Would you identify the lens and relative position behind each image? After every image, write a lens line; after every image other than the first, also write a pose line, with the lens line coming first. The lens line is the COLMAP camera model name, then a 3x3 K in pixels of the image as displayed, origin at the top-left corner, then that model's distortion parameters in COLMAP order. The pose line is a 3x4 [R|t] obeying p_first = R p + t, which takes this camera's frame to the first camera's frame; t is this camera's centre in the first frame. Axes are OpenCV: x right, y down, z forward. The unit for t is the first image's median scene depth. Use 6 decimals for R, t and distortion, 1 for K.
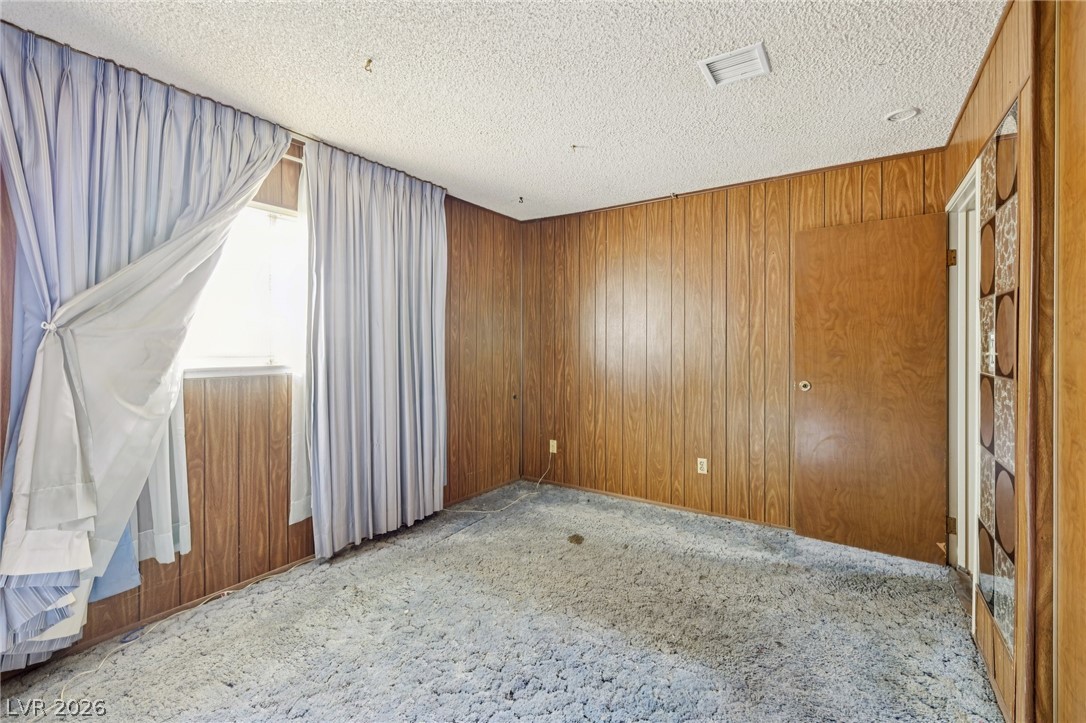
lens RADIAL K [[468.4, 0, 538.9], [0, 468.4, 352.9], [0, 0, 1]] dist [-0.003504, -0.000177]
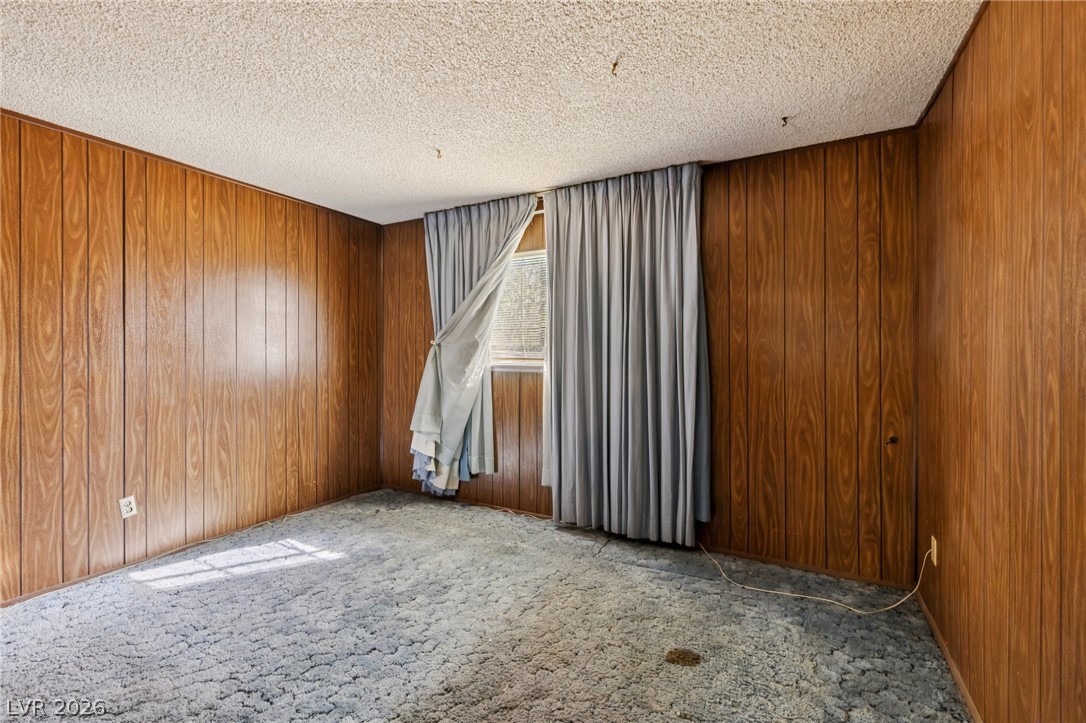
lens RADIAL K [[468.4, 0, 539.1], [0, 468.4, 355.5], [0, 0, 1]] dist [-0.003504, -0.000177]
pose [[0.091250, 0.006815, -0.995805, 0.781715], [-0.014164, 0.999884, 0.005545, -0.010386], [0.995727, 0.013598, 0.091335, 0.845878]]
